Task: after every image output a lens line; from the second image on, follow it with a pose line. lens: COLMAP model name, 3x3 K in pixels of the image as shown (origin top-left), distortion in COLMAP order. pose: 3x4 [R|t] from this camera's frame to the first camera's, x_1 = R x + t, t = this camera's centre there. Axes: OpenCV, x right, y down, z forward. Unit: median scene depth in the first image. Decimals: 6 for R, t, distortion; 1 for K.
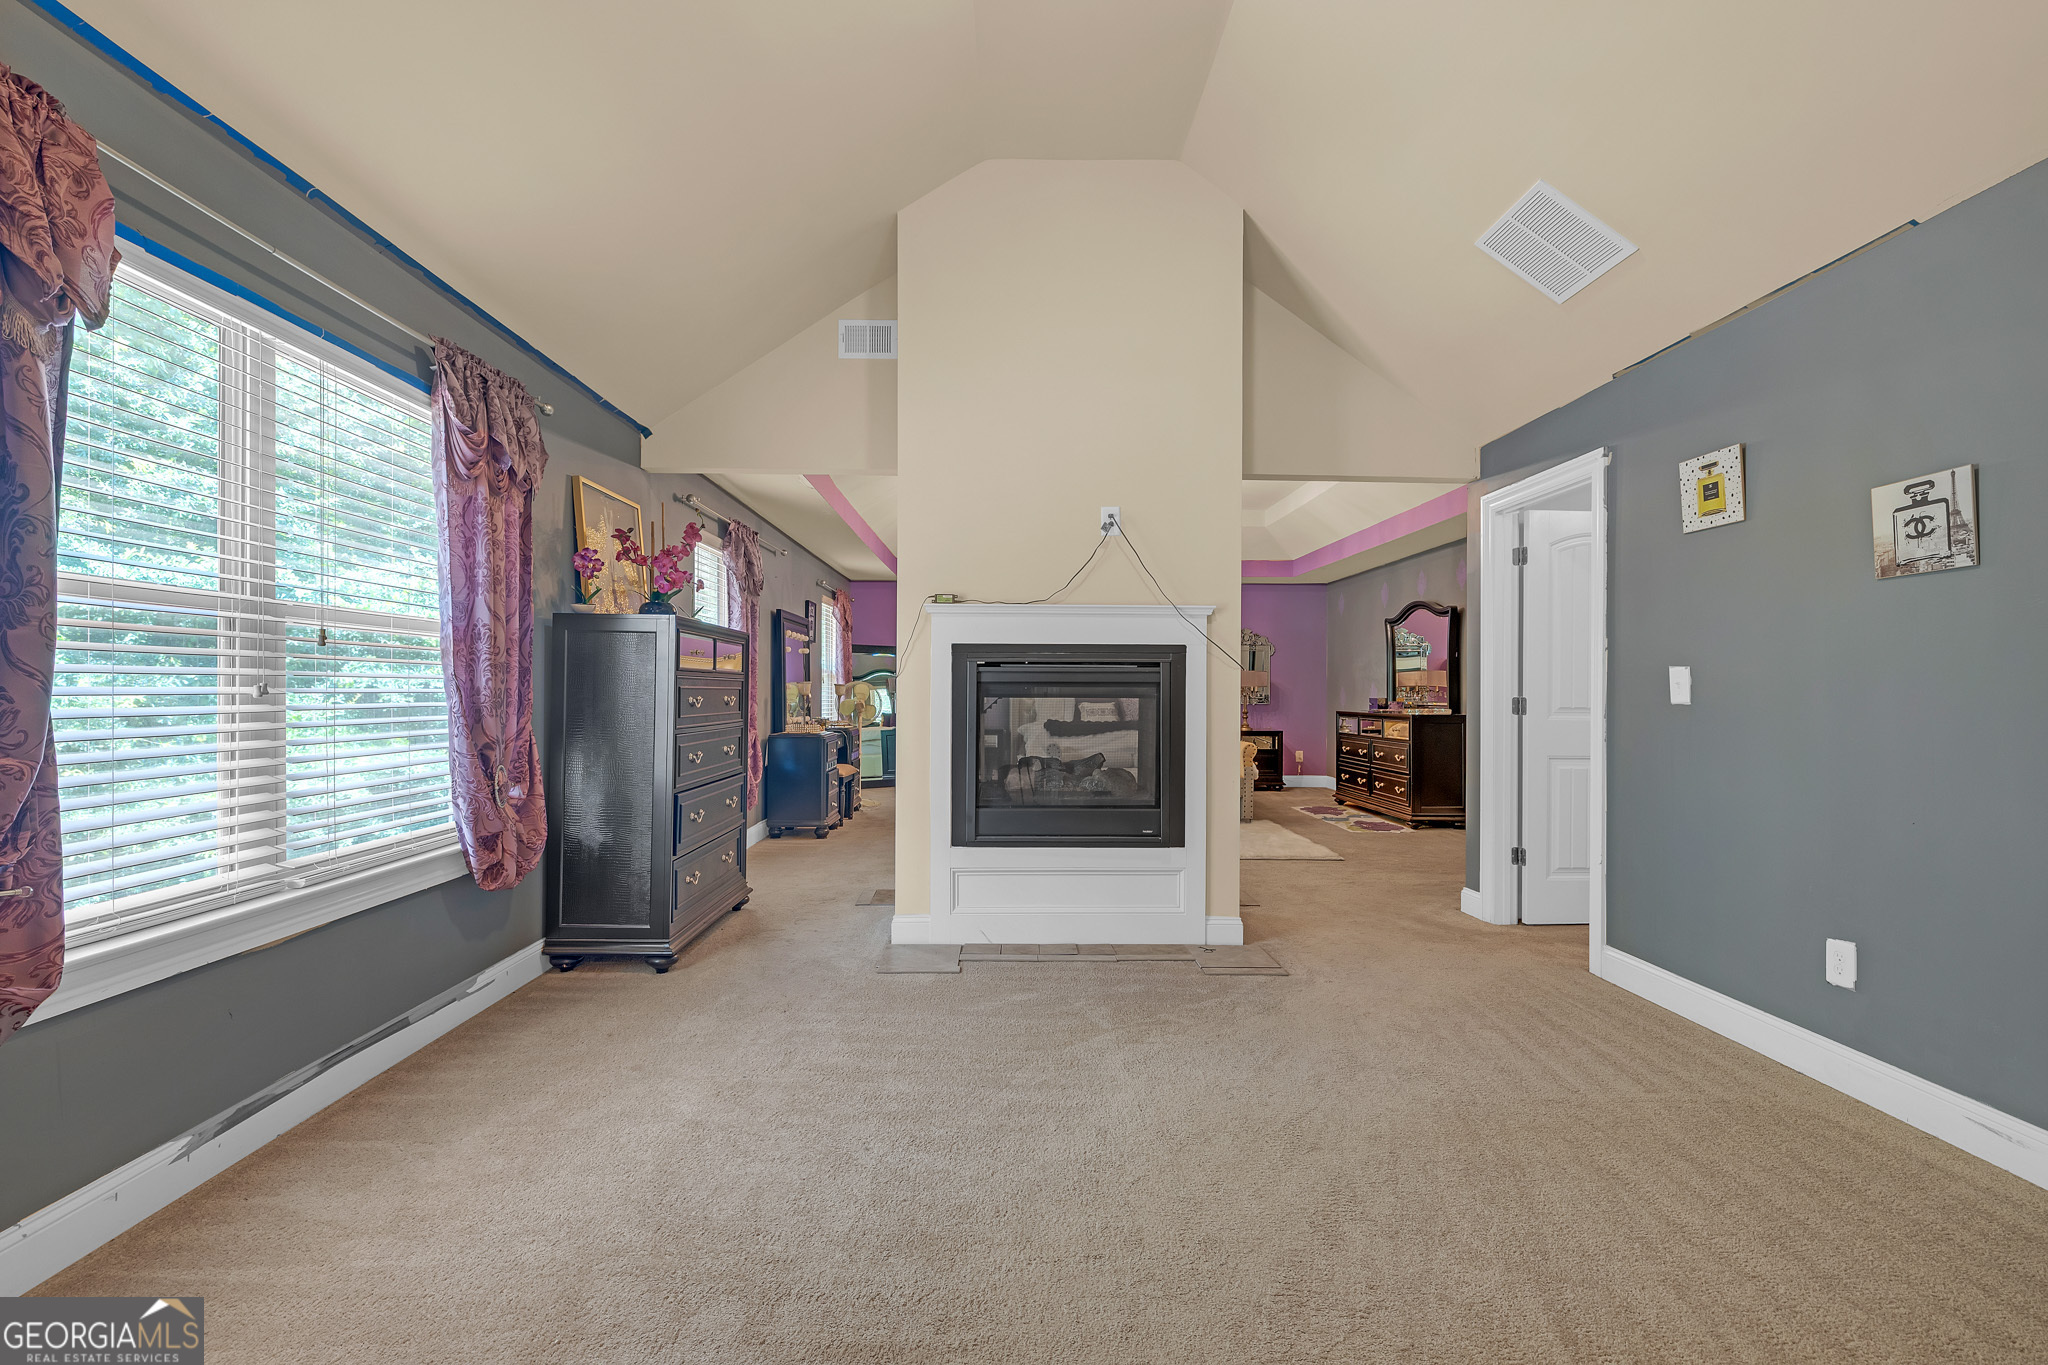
lens RADIAL K [[877.4, 0, 1019.2], [0, 877.4, 676.4], [0, 0, 1]] dist [0.000898, 0.000410]
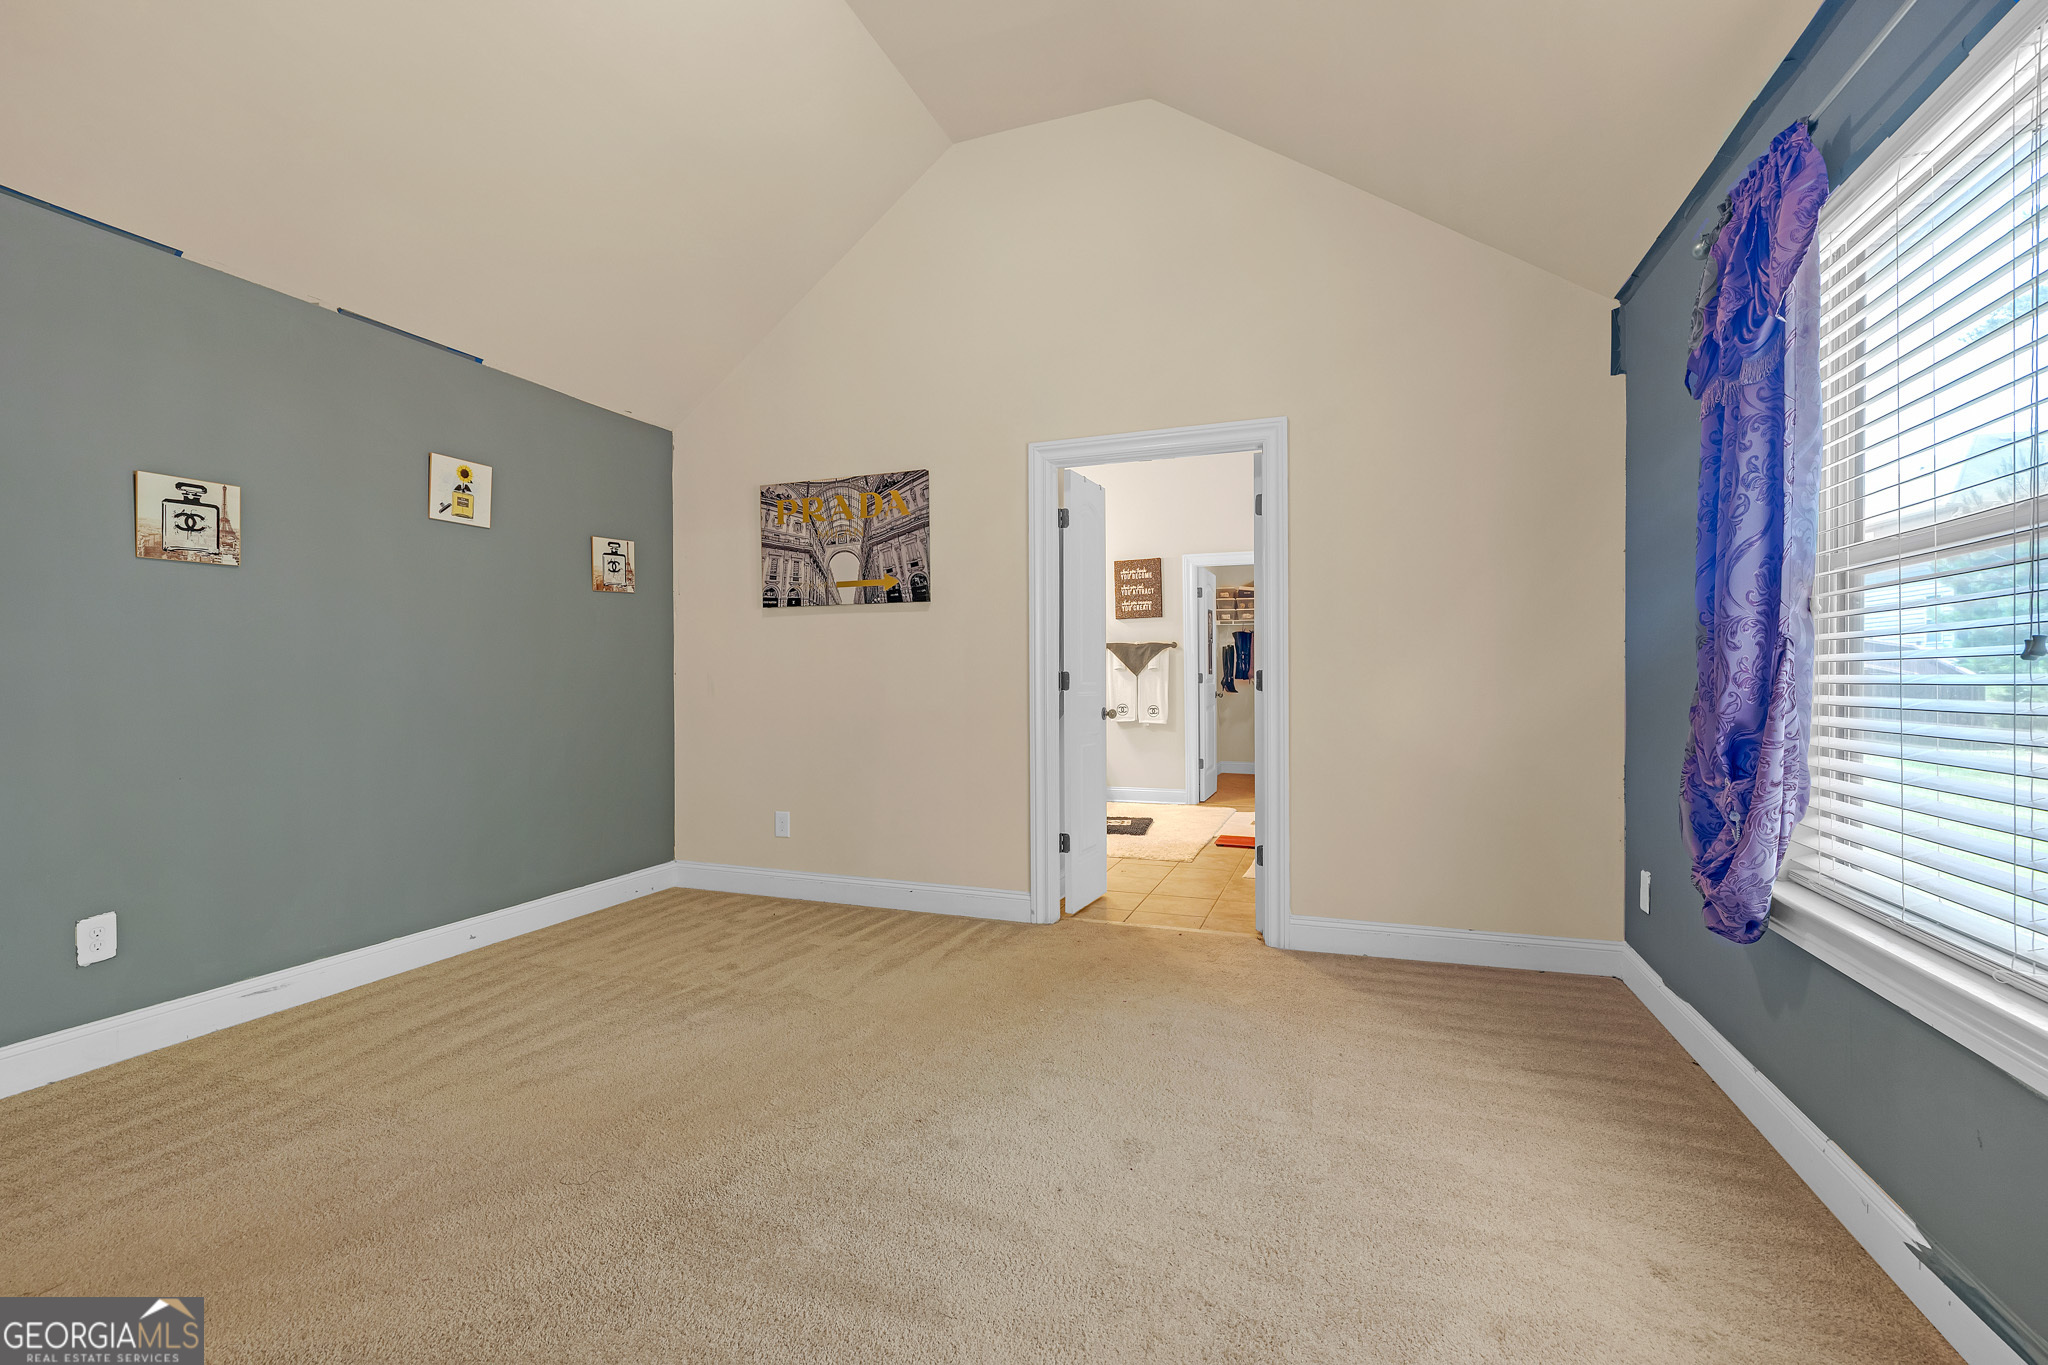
lens RADIAL K [[877.4, 0, 1019.2], [0, 877.4, 676.4], [0, 0, 1]] dist [0.000898, 0.000410]
pose [[-0.934260, 0.000459, 0.356591, -0.414557], [-0.004049, 0.999921, -0.011895, 0.043605], [-0.356569, -0.012557, -0.934185, 1.693646]]
